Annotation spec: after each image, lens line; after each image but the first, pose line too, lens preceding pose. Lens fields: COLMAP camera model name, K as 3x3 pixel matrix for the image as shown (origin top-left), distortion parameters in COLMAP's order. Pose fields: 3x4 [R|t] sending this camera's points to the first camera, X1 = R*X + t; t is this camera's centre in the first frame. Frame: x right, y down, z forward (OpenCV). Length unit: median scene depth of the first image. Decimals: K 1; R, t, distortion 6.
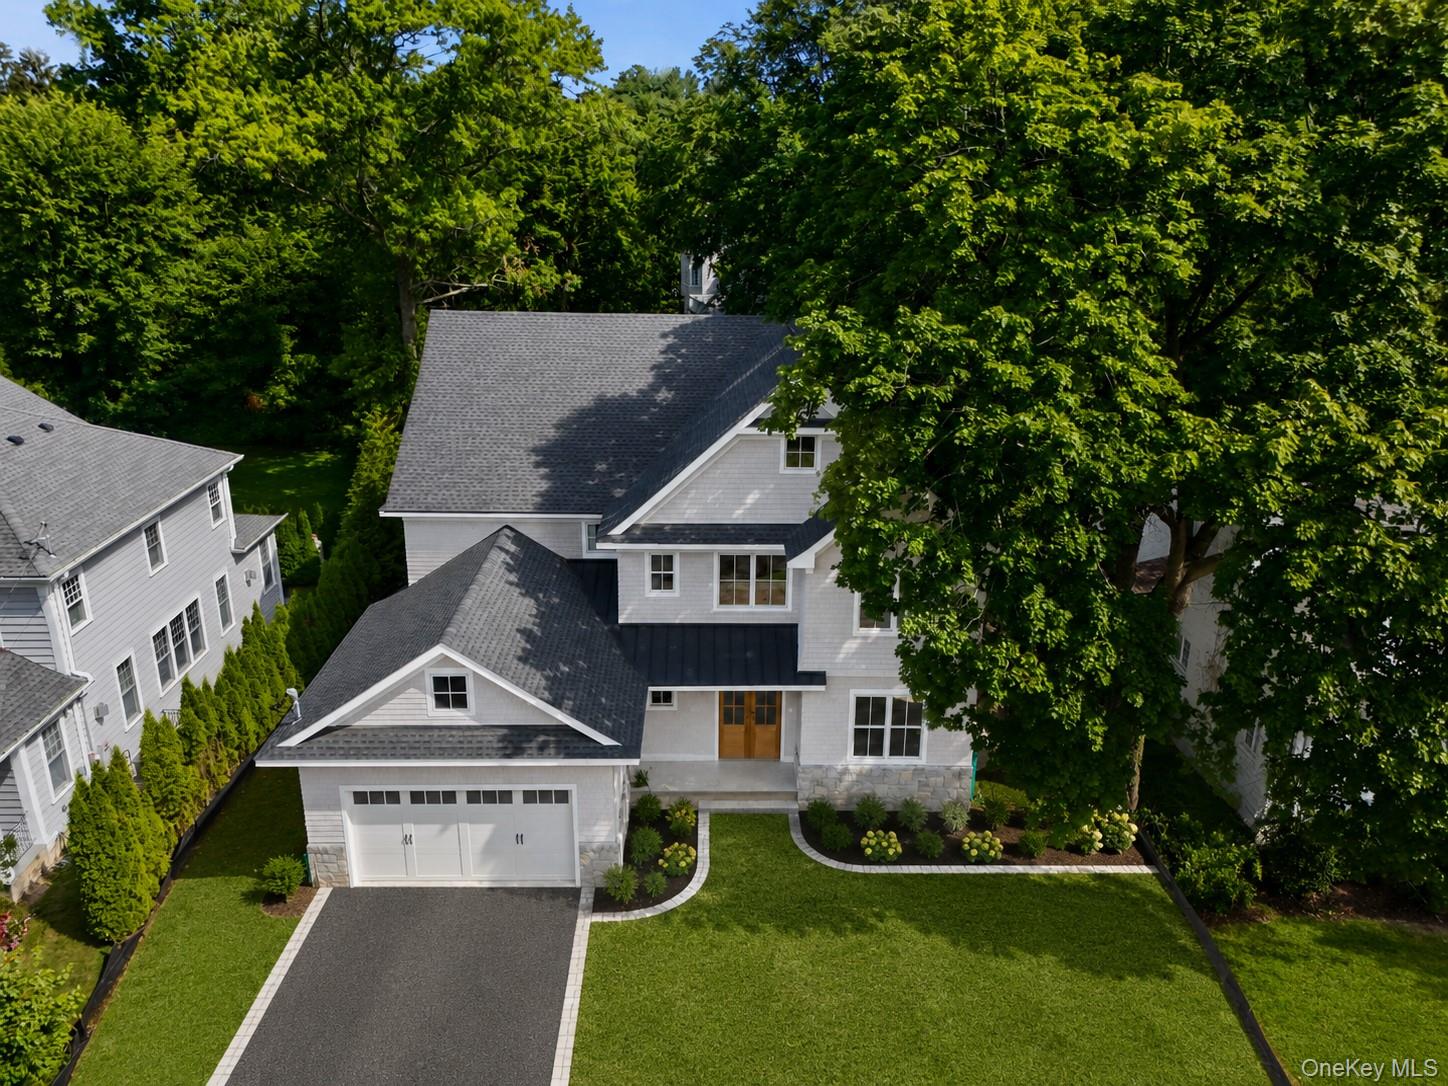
lens RADIAL K [[1053.4, 0, 724.0], [0, 1053.4, 543.0], [0, 0, 1]] dist [0.048393, 0.001546]
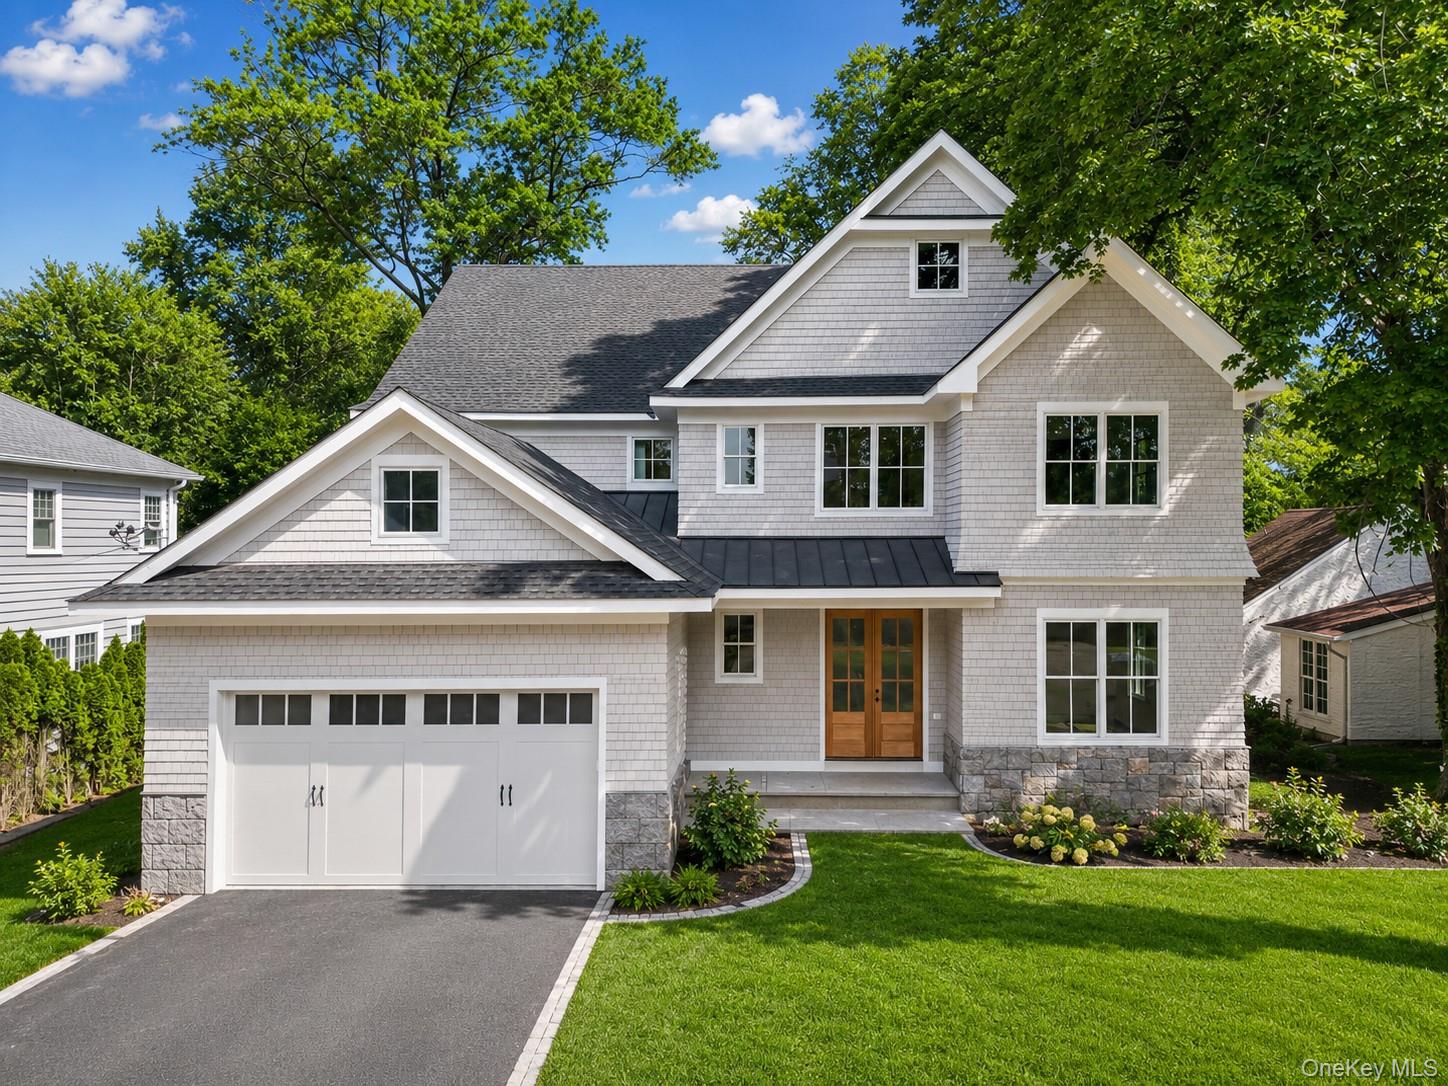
lens RADIAL K [[1053.4, 0, 724.0], [0, 1053.4, 543.0], [0, 0, 1]] dist [0.048393, 0.001546]
pose [[0.999542, -0.008055, -0.029172, -0.053605], [-0.002860, 0.934464, -0.356047, 0.345898], [0.030128, 0.355967, 0.934013, 0.397461]]
